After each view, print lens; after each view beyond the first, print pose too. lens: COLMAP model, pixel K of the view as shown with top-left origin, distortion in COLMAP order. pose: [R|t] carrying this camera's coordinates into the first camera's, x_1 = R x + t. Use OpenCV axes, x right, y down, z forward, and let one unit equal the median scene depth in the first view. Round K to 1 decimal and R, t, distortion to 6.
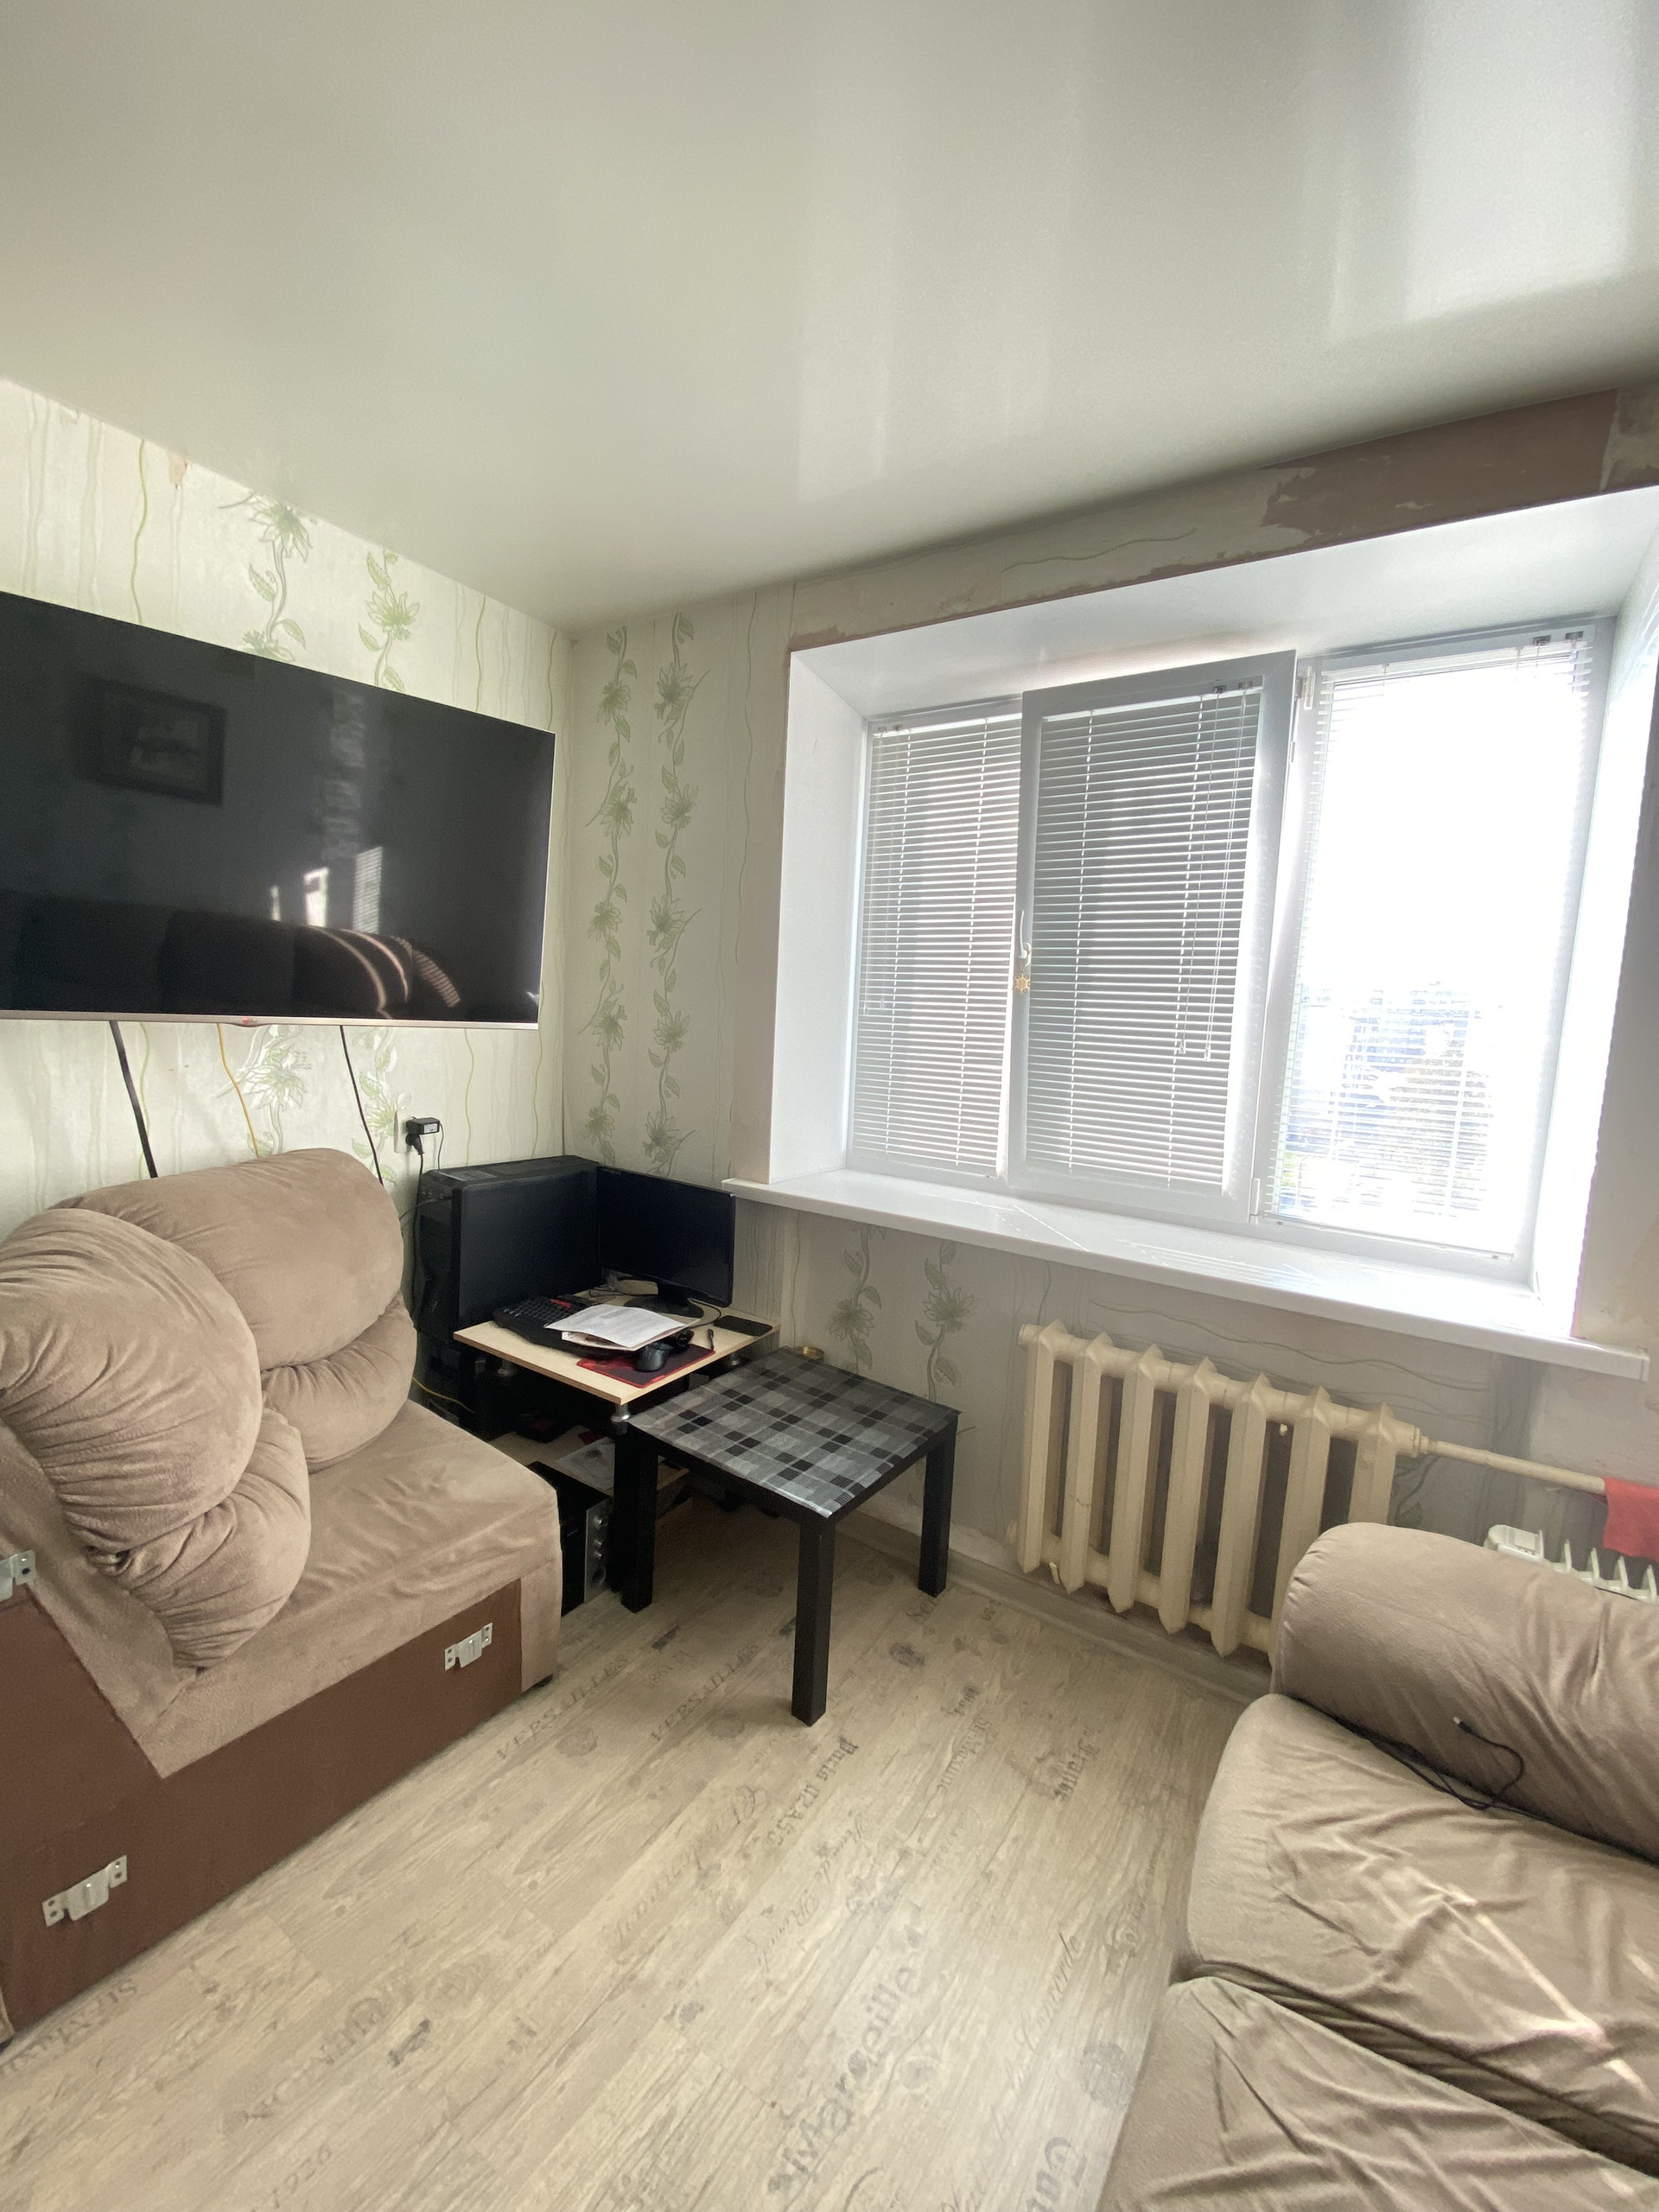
lens RADIAL K [[893.5, 0, 829.5], [0, 893.5, 1103.7], [0, 0, 1]] dist [0.014684, -0.018348]
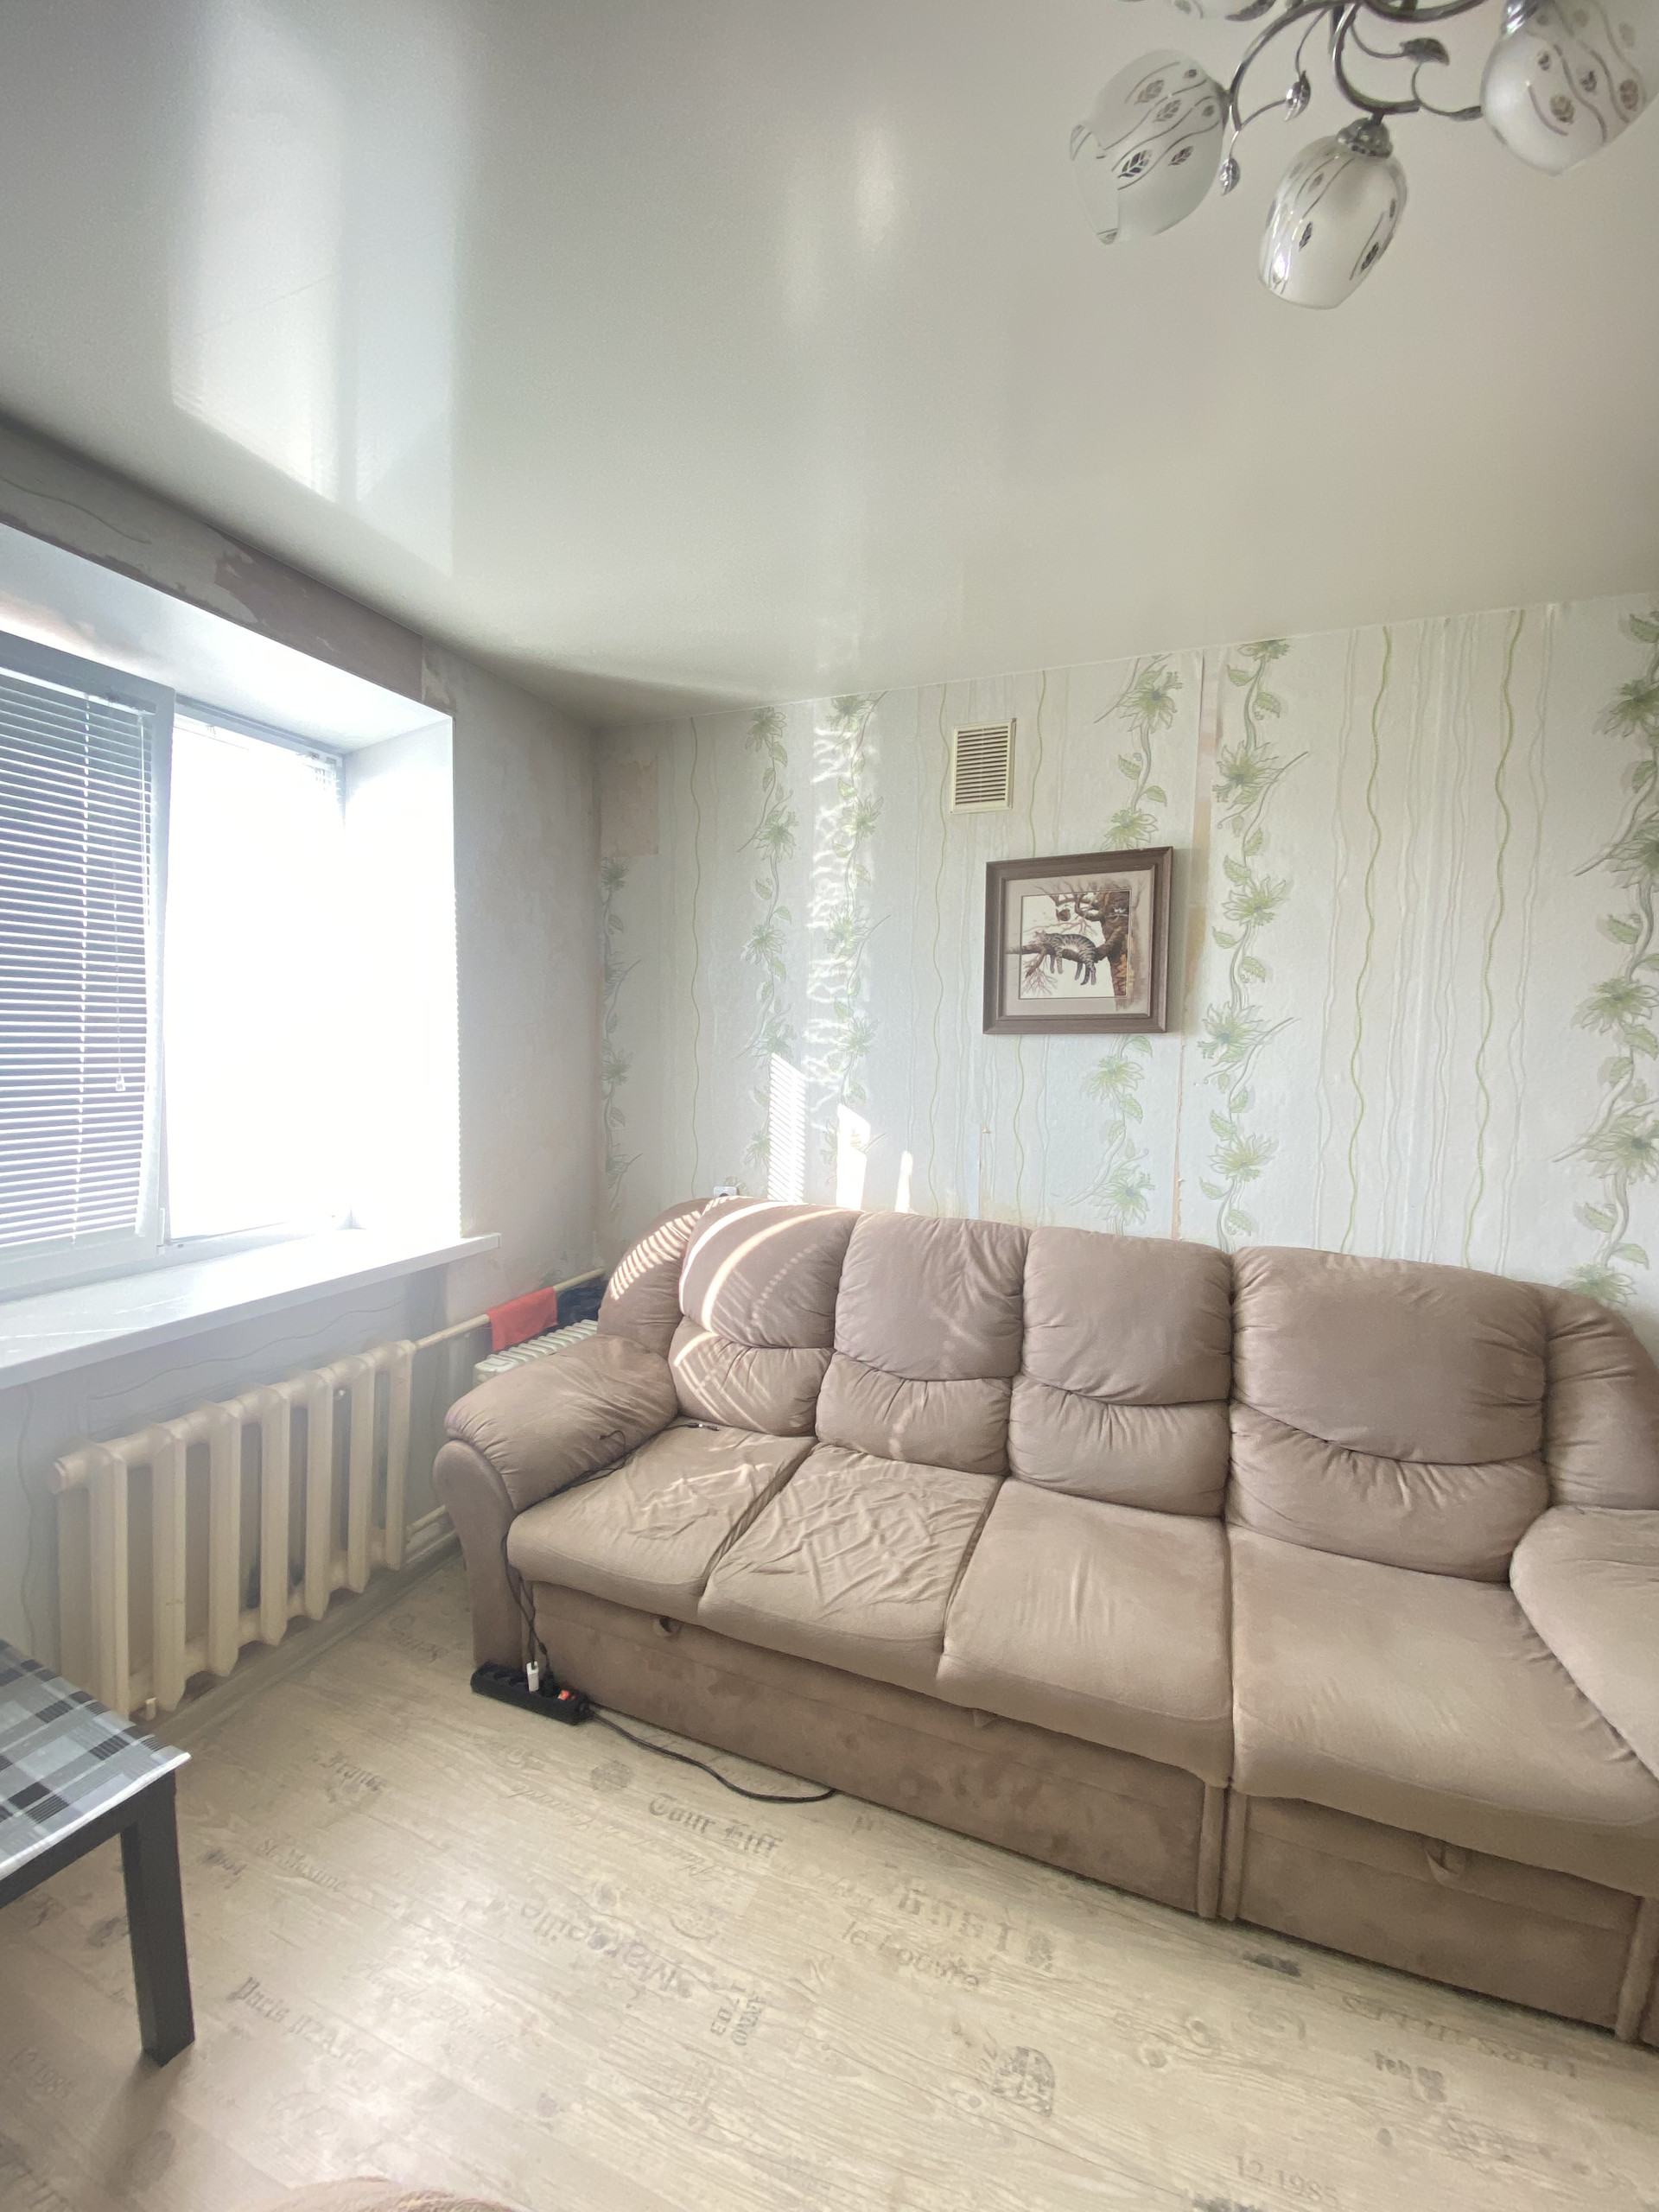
lens RADIAL K [[893.5, 0, 829.5], [0, 893.5, 1103.7], [0, 0, 1]] dist [0.014684, -0.018348]
pose [[-0.179936, -0.126161, 0.975554, -0.744090], [0.078302, 0.986757, 0.142053, -0.139056], [-0.980557, 0.101948, -0.167674, 0.537926]]
